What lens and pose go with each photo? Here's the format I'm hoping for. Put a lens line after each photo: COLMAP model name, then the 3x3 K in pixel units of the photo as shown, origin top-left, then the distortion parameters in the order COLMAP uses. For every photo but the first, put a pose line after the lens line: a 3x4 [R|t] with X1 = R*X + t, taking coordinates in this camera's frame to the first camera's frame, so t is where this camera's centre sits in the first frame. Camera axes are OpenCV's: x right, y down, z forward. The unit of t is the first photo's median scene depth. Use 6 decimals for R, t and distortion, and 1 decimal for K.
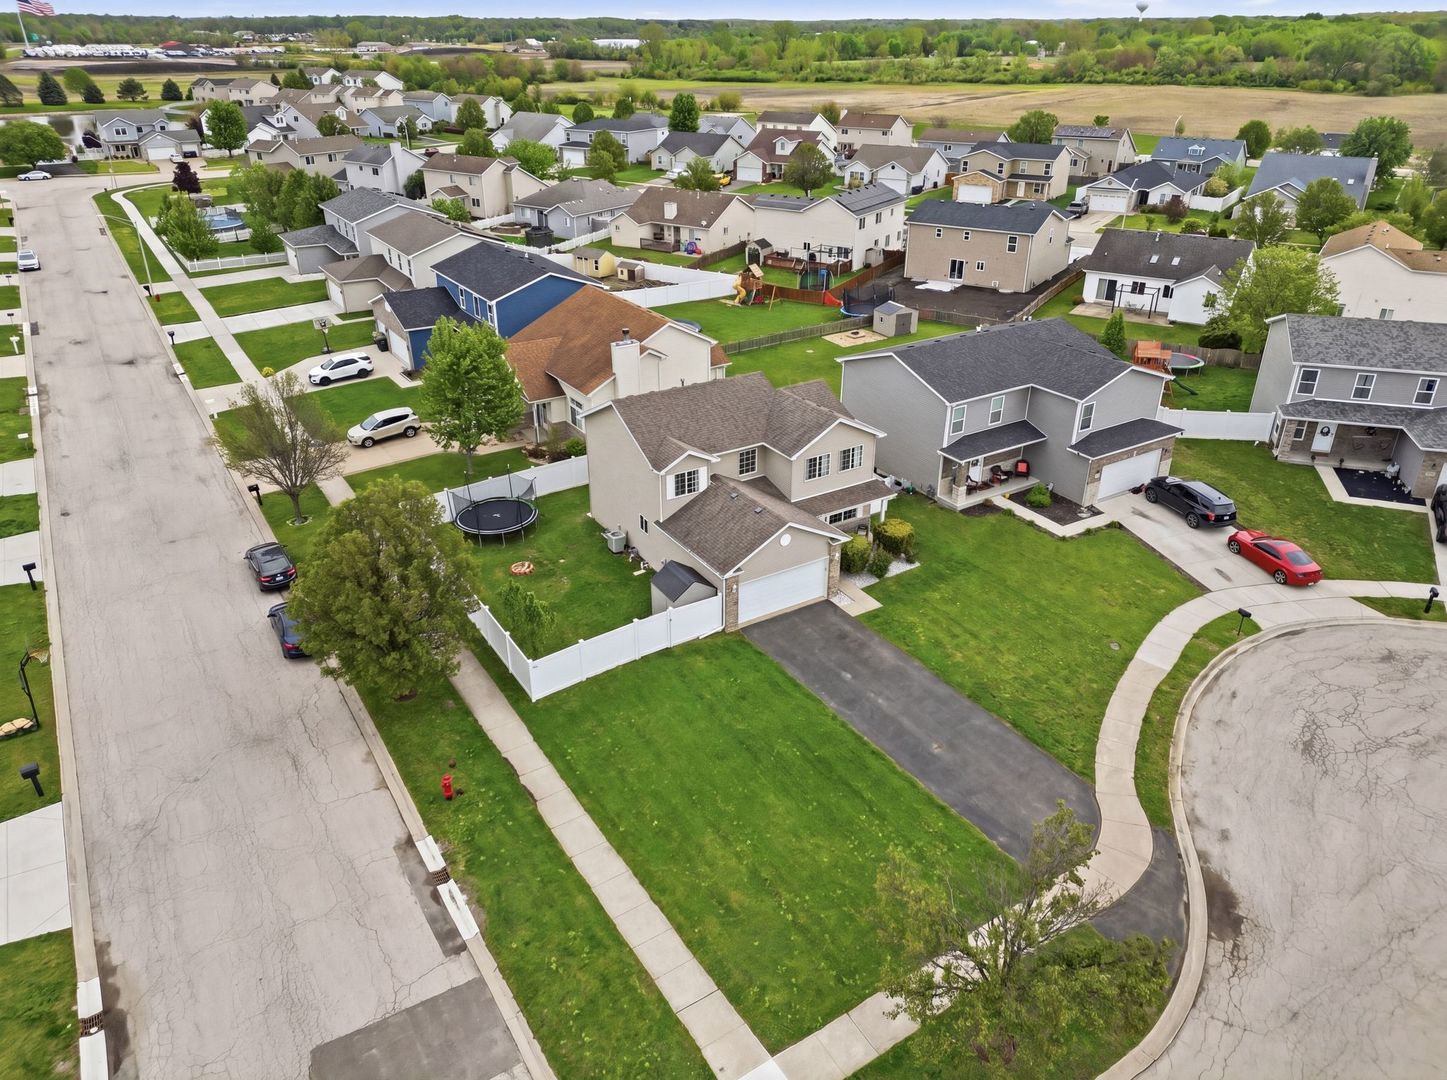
lens RADIAL K [[1009.7, 0, 723.5], [0, 1009.7, 540.0], [0, 0, 1]] dist [0.037464, -0.007215]
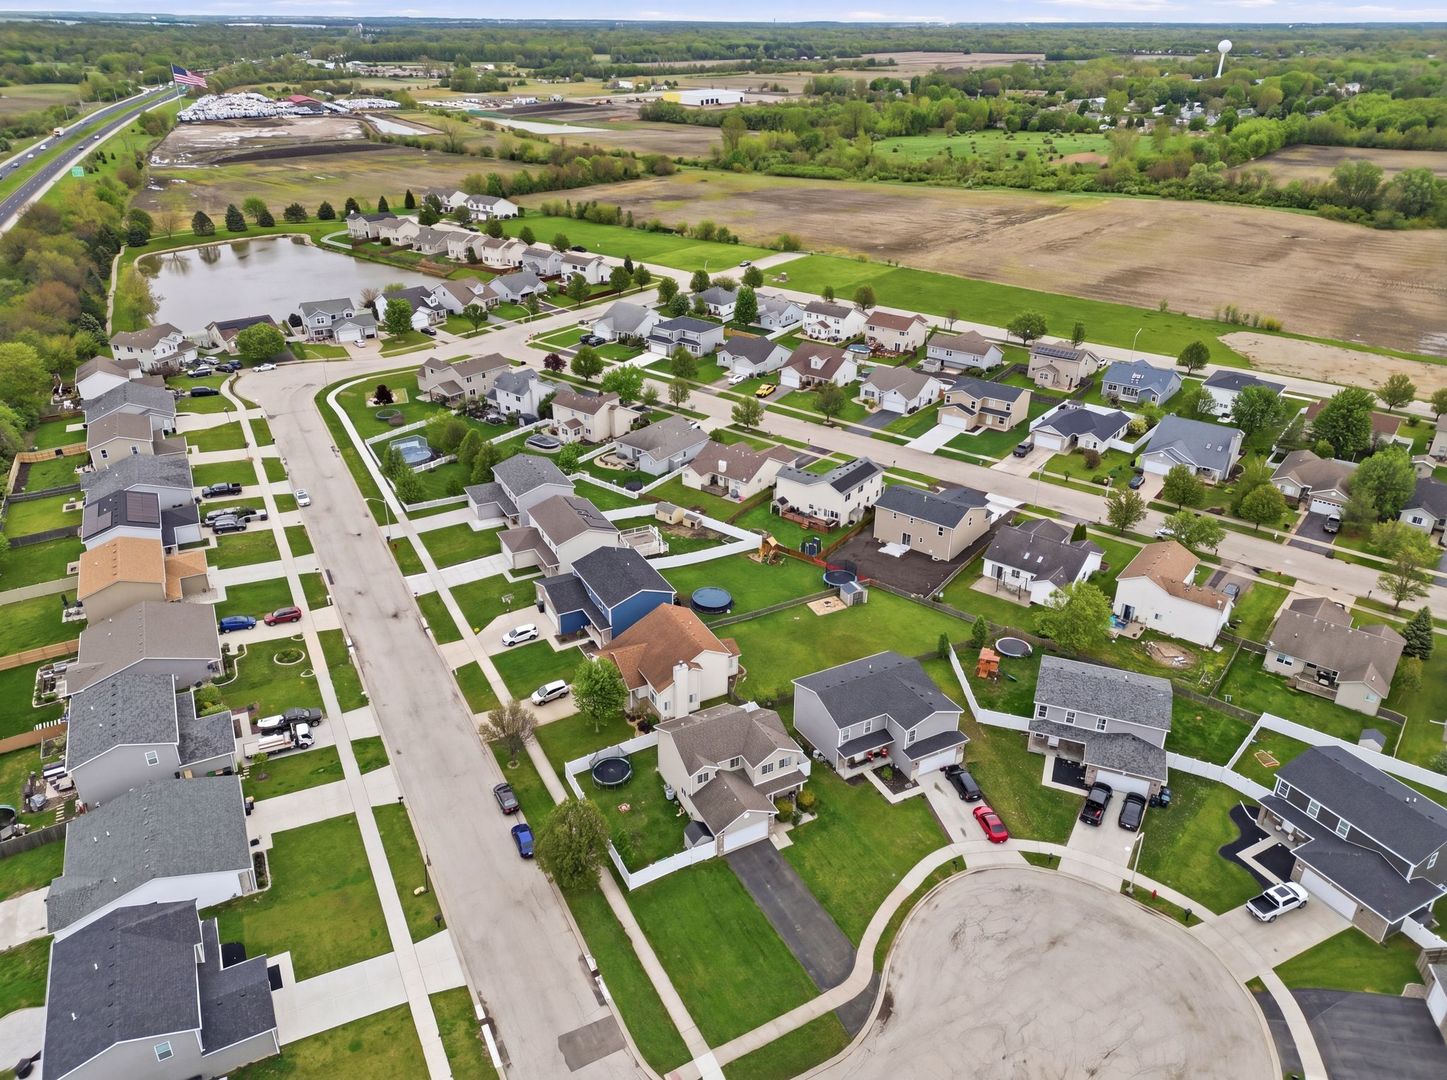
lens RADIAL K [[1001.4, 0, 723.5], [0, 1001.4, 540.0], [0, 0, 1]] dist [0.094046, -0.099635]
pose [[0.996941, 0.040803, -0.066656, 0.118116], [-0.040672, 0.999167, 0.003311, -0.532381], [0.066735, -0.000589, 0.997771, -1.049796]]
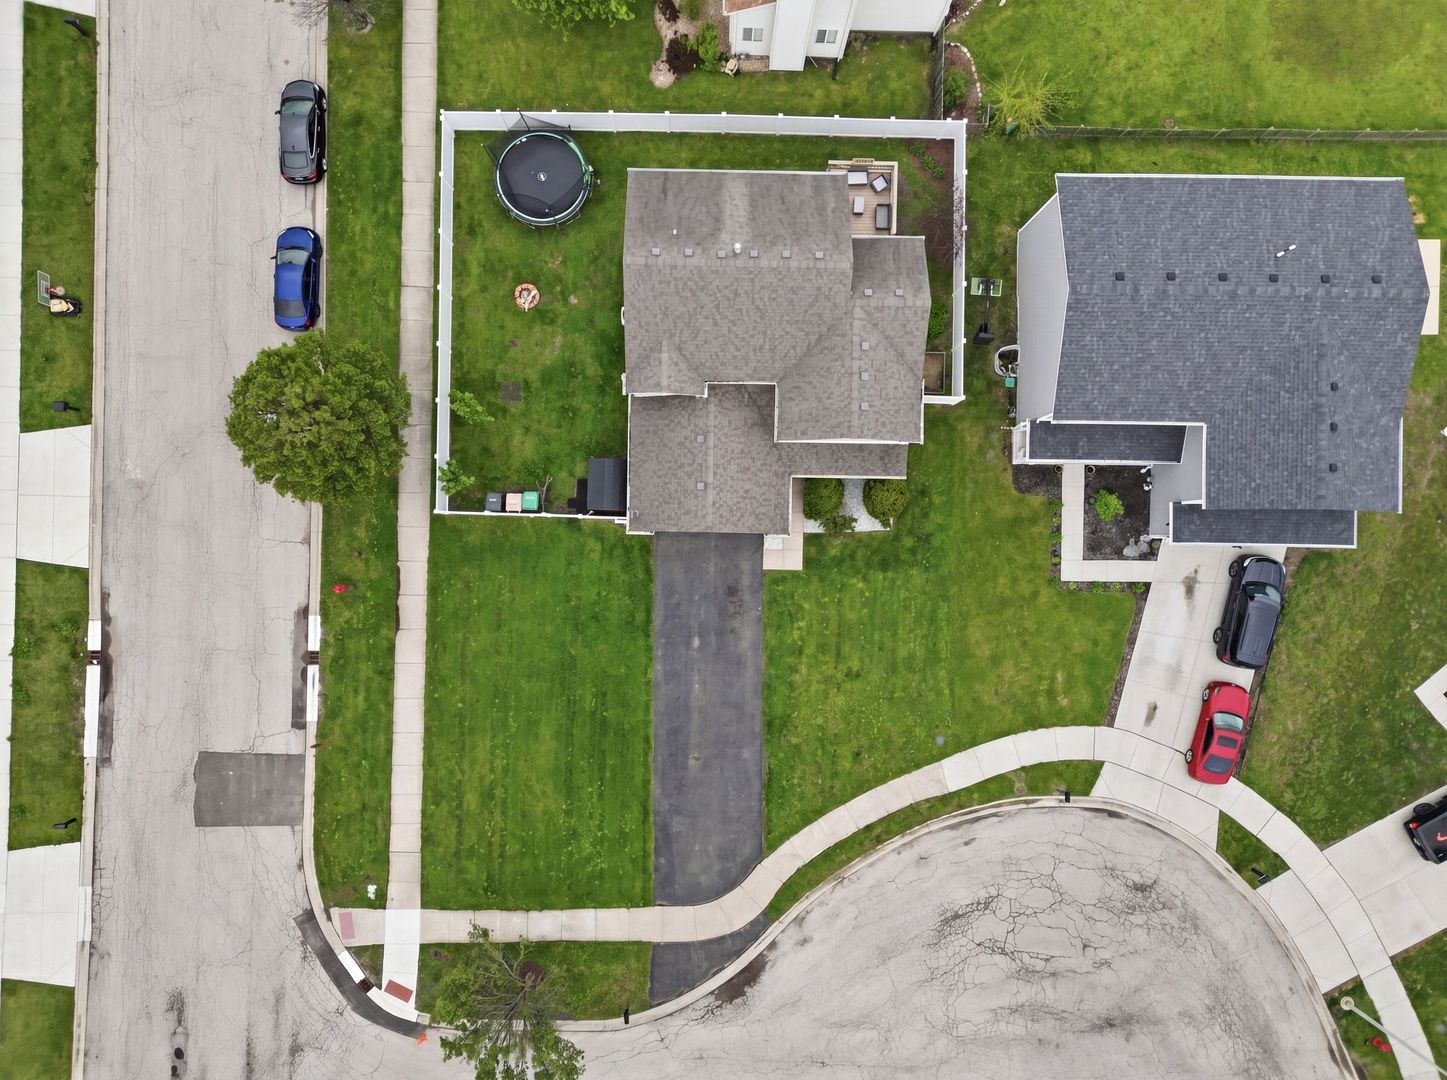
lens RADIAL K [[1001.4, 0, 723.5], [0, 1001.4, 540.0], [0, 0, 1]] dist [0.094046, -0.099635]
pose [[0.836461, 0.548003, 0.005041, 0.066896], [-0.259684, 0.388243, 0.884213, -0.739746], [0.482594, -0.740918, 0.467058, 0.483856]]
